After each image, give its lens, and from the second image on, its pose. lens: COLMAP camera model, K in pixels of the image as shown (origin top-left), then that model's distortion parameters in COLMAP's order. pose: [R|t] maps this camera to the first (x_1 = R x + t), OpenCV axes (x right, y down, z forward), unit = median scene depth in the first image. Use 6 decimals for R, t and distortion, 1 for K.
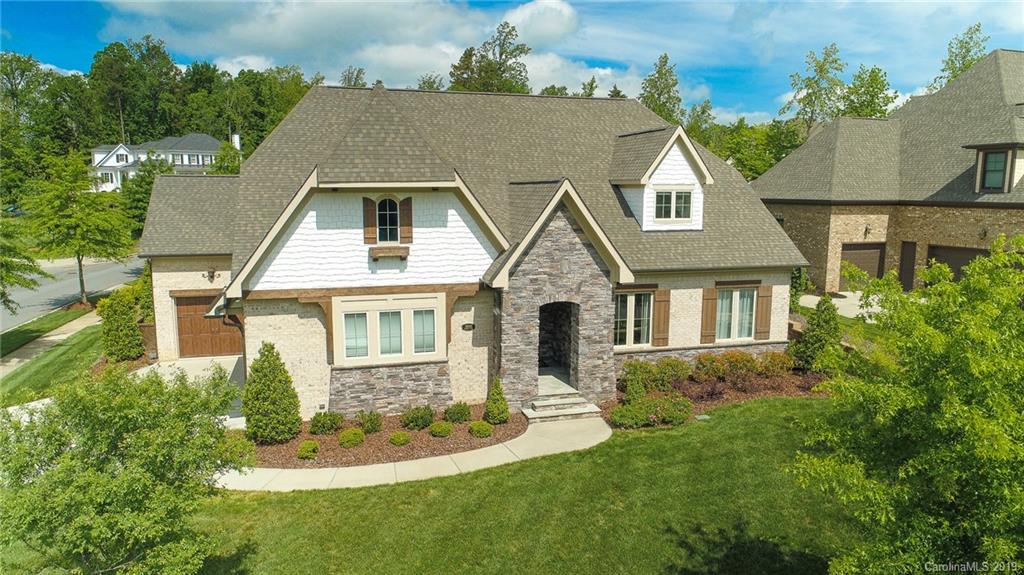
lens RADIAL K [[686.9, 0, 511.4], [0, 686.9, 291.8], [0, 0, 1]] dist [0.000074, -0.000348]
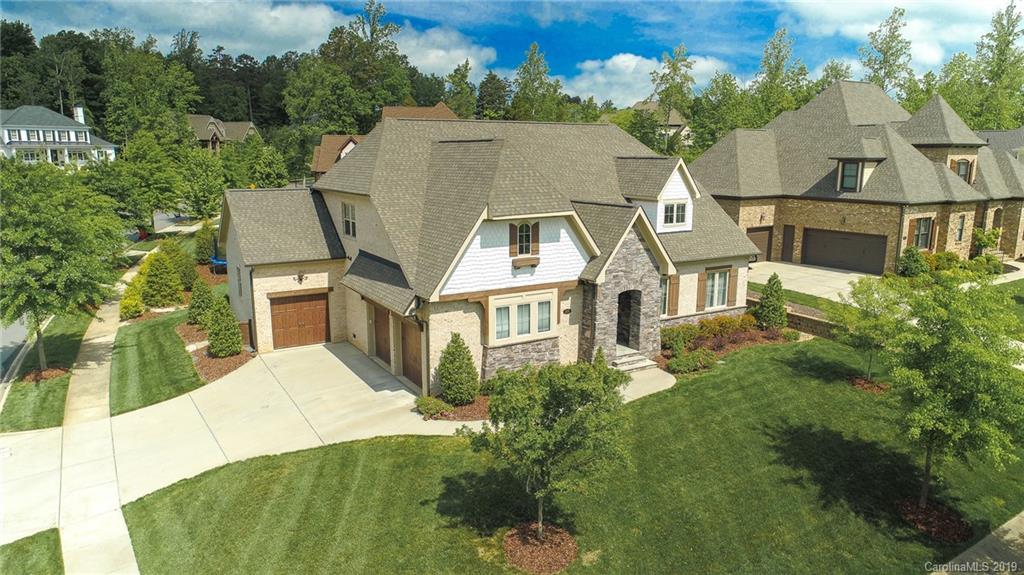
lens RADIAL K [[686.9, 0, 511.4], [0, 686.9, 291.8], [0, 0, 1]] dist [0.000074, -0.000348]
pose [[0.967268, -0.053737, 0.248000, -0.509473], [0.040566, 0.997497, 0.057918, -0.072836], [-0.250492, -0.045962, 0.967027, -0.313358]]
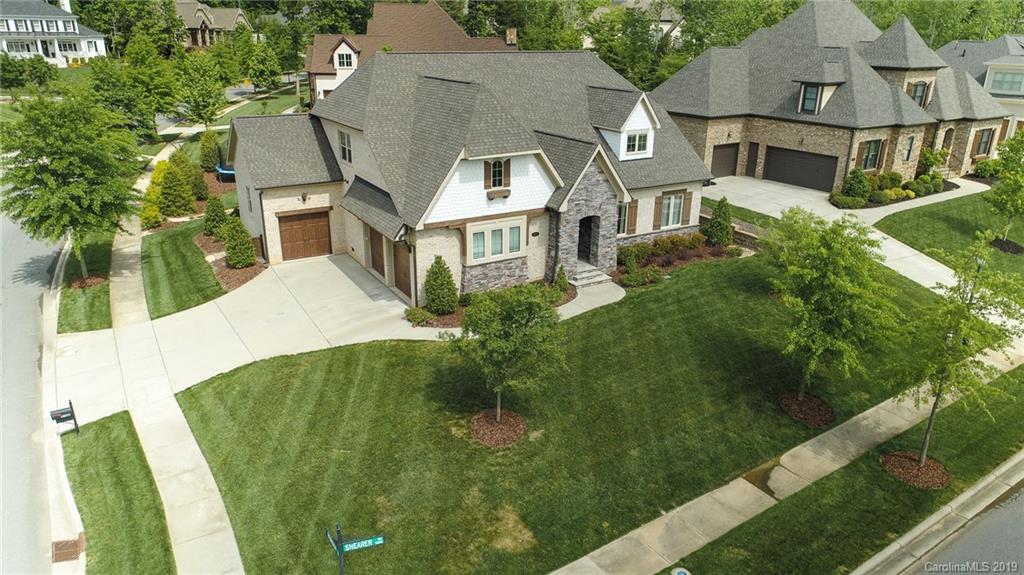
lens RADIAL K [[686.9, 0, 511.4], [0, 686.9, 291.8], [0, 0, 1]] dist [0.000074, -0.000348]
pose [[0.966962, -0.085283, 0.240230, -0.512984], [0.031490, 0.975122, 0.219421, -0.171747], [-0.252967, -0.204607, 0.945592, -0.542919]]
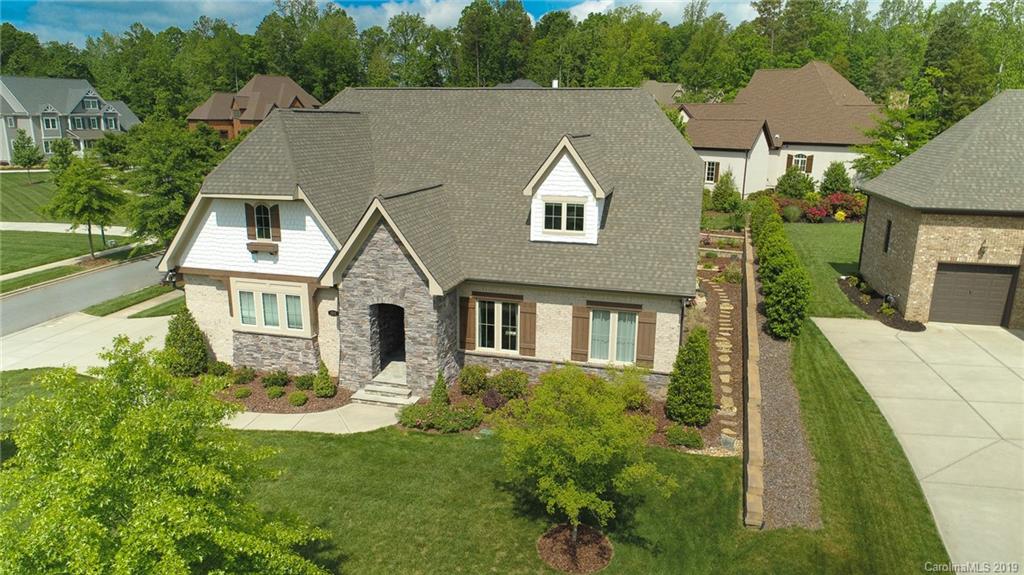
lens RADIAL K [[686.9, 0, 511.4], [0, 686.9, 291.8], [0, 0, 1]] dist [0.000074, -0.000348]
pose [[0.855197, 0.133032, -0.500940, 0.786889], [-0.083495, 0.989236, 0.120166, -0.153276], [0.511534, -0.060940, 0.857099, 0.133678]]
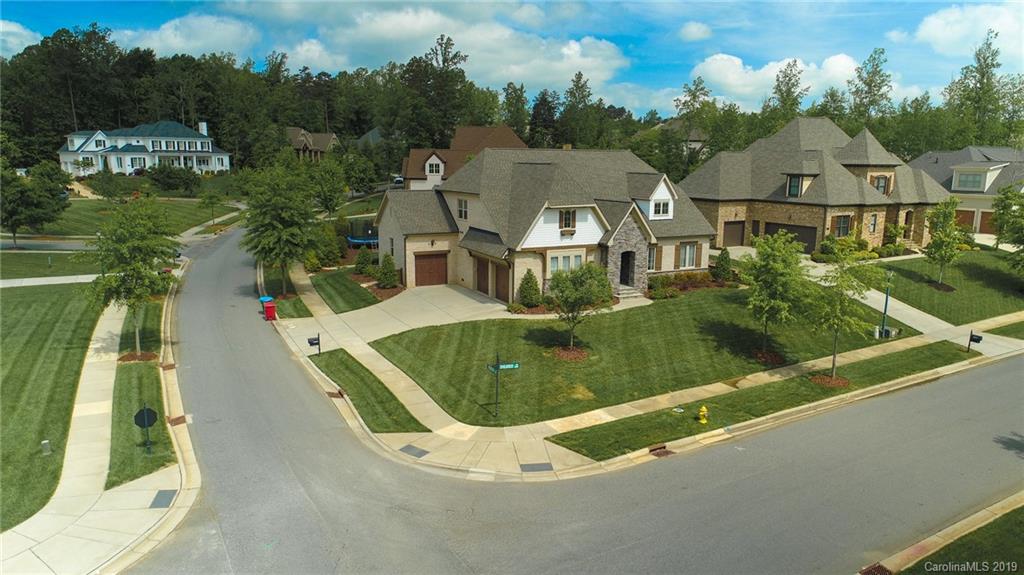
lens RADIAL K [[686.9, 0, 511.4], [0, 686.9, 291.8], [0, 0, 1]] dist [0.000074, -0.000348]
pose [[0.981876, -0.031087, 0.186956, -0.785467], [0.022444, 0.998587, 0.048175, 0.031786], [-0.188189, -0.043106, 0.981186, -1.309419]]
